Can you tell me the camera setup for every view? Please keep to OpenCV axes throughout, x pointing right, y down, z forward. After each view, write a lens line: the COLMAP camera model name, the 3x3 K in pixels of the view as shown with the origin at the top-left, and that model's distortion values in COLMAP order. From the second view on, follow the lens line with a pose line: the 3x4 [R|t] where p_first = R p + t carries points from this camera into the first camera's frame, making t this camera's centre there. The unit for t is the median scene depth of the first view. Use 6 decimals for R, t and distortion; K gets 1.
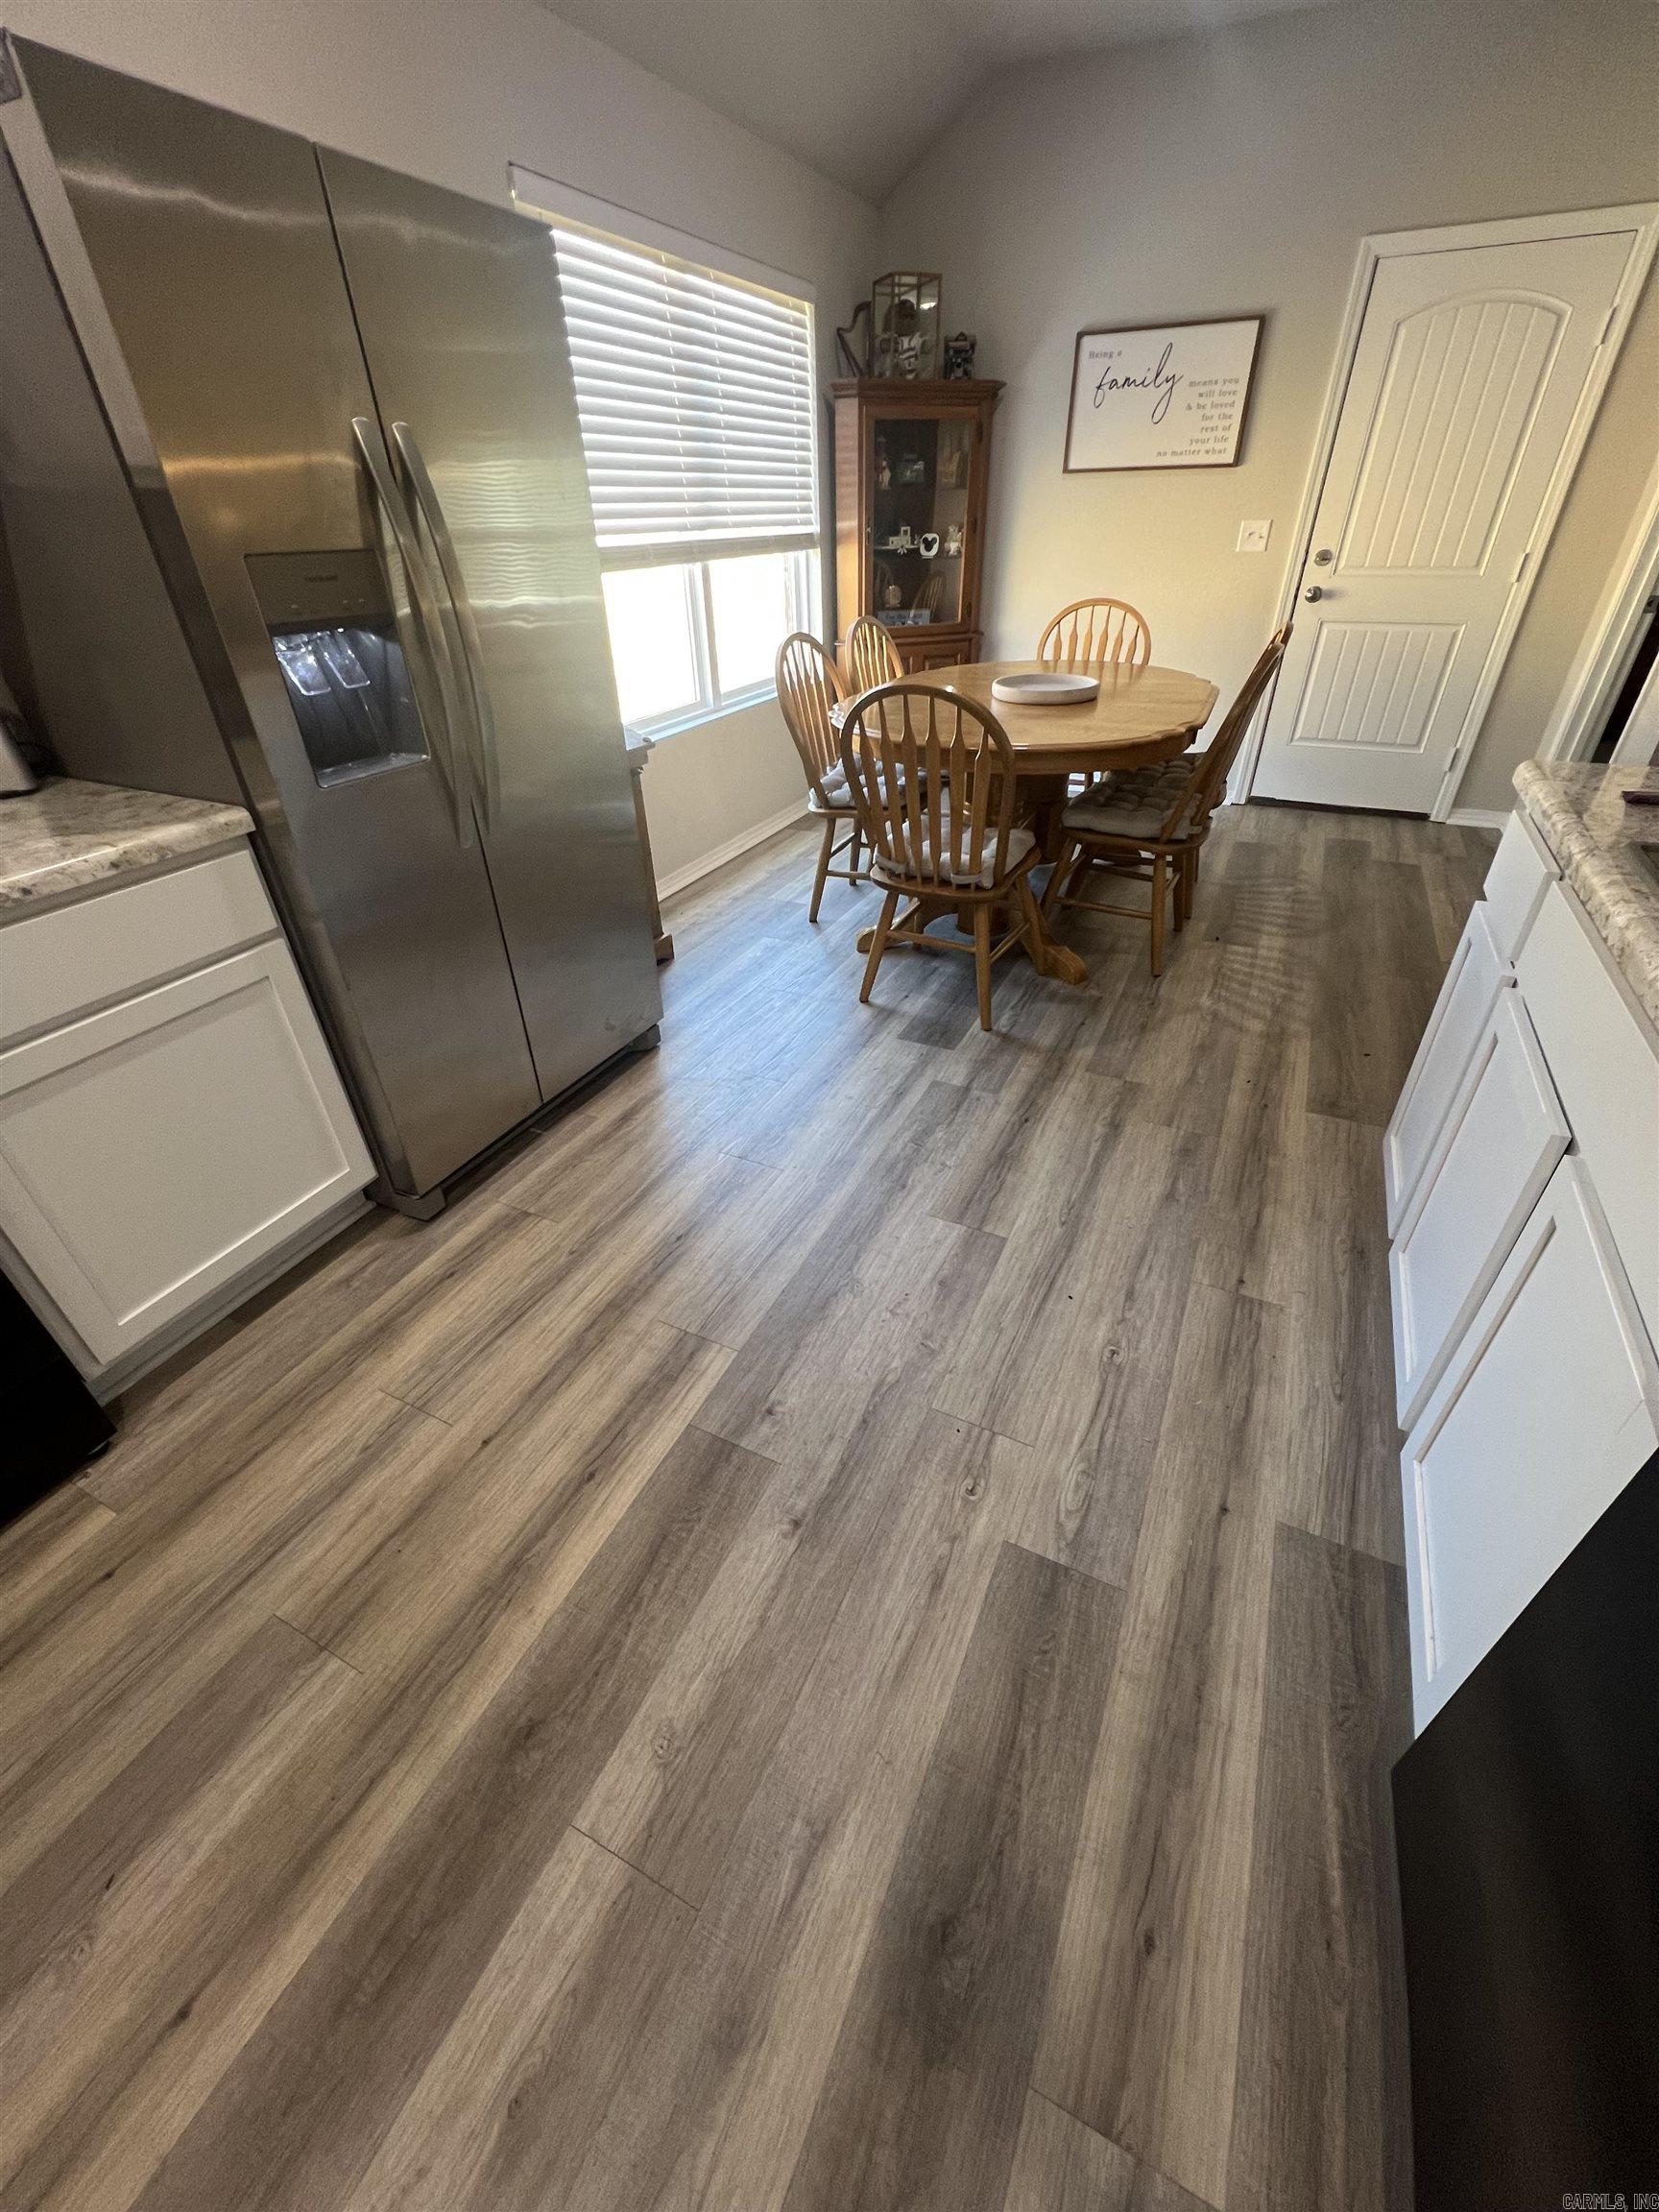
lens RADIAL K [[893.3, 0, 836.6], [0, 893.3, 1099.9], [0, 0, 1]] dist [-0.011390, -0.000735]
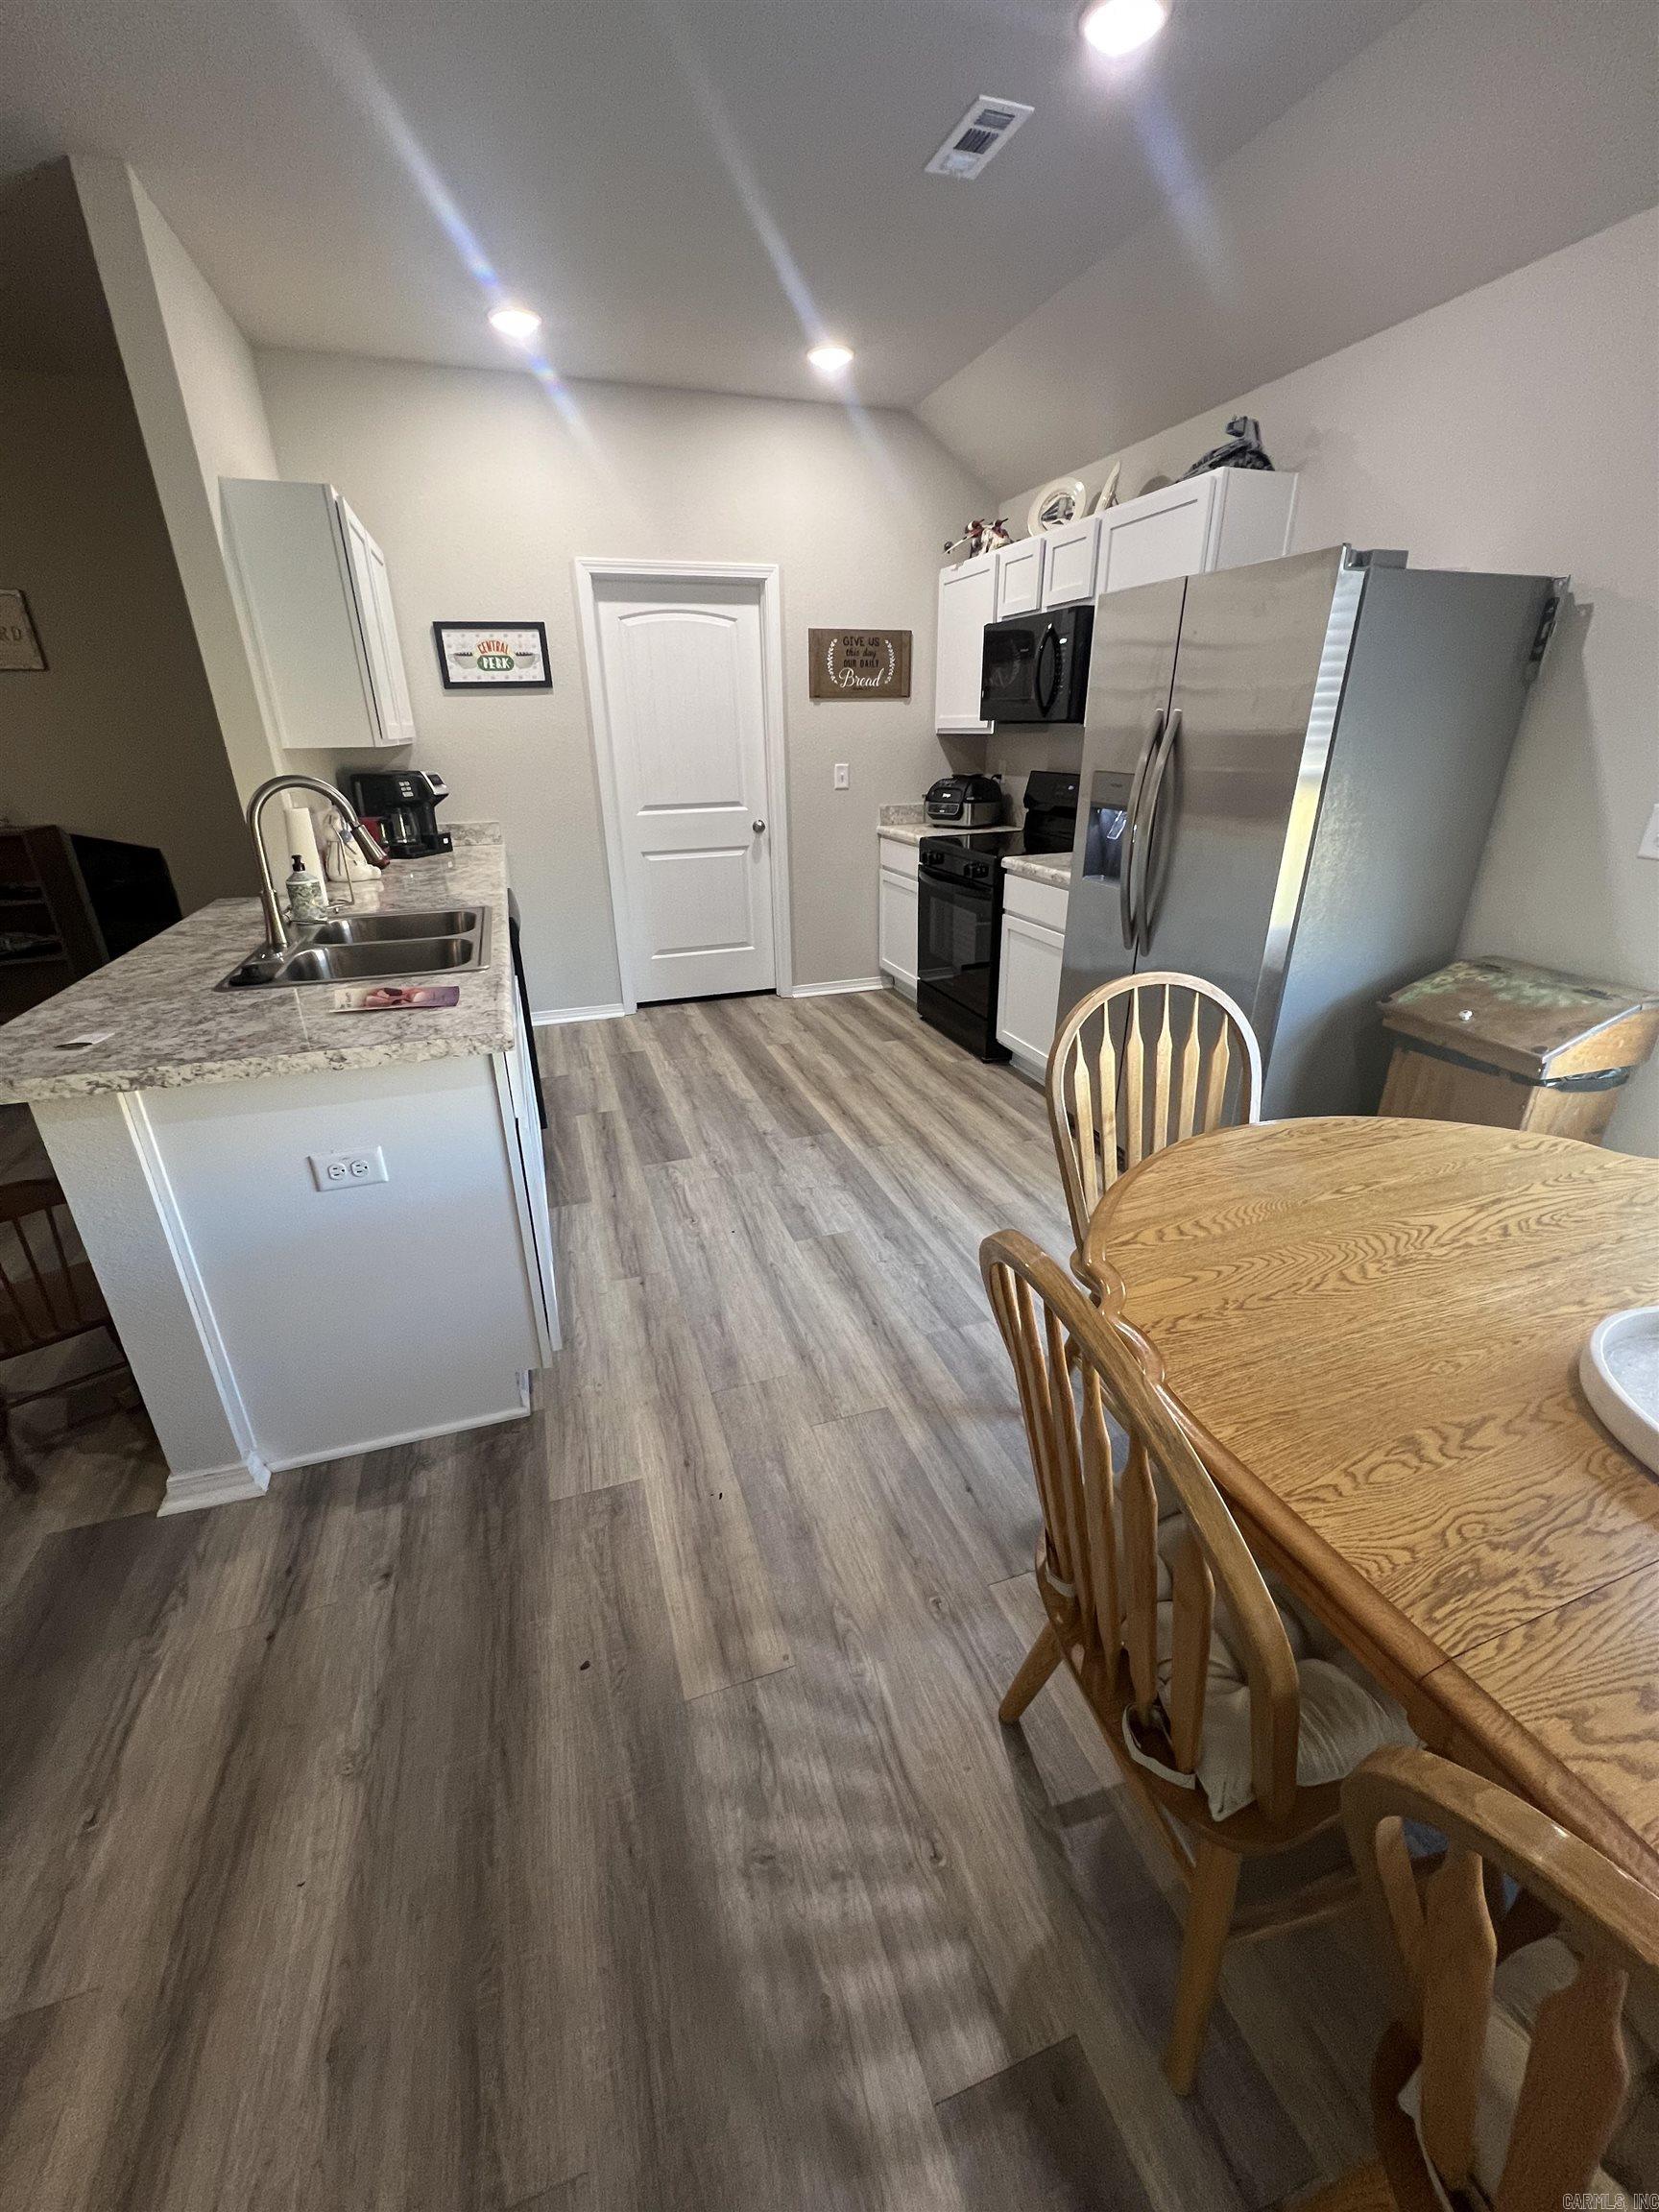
lens RADIAL K [[893.3, 0, 830.4], [0, 893.3, 1106.3], [0, 0, 1]] dist [-0.011390, -0.000735]
pose [[-0.717280, 0.306074, -0.625962, 1.048927], [-0.356348, 0.610852, 0.707019, -1.073954], [0.598770, 0.730191, -0.329083, 1.457218]]
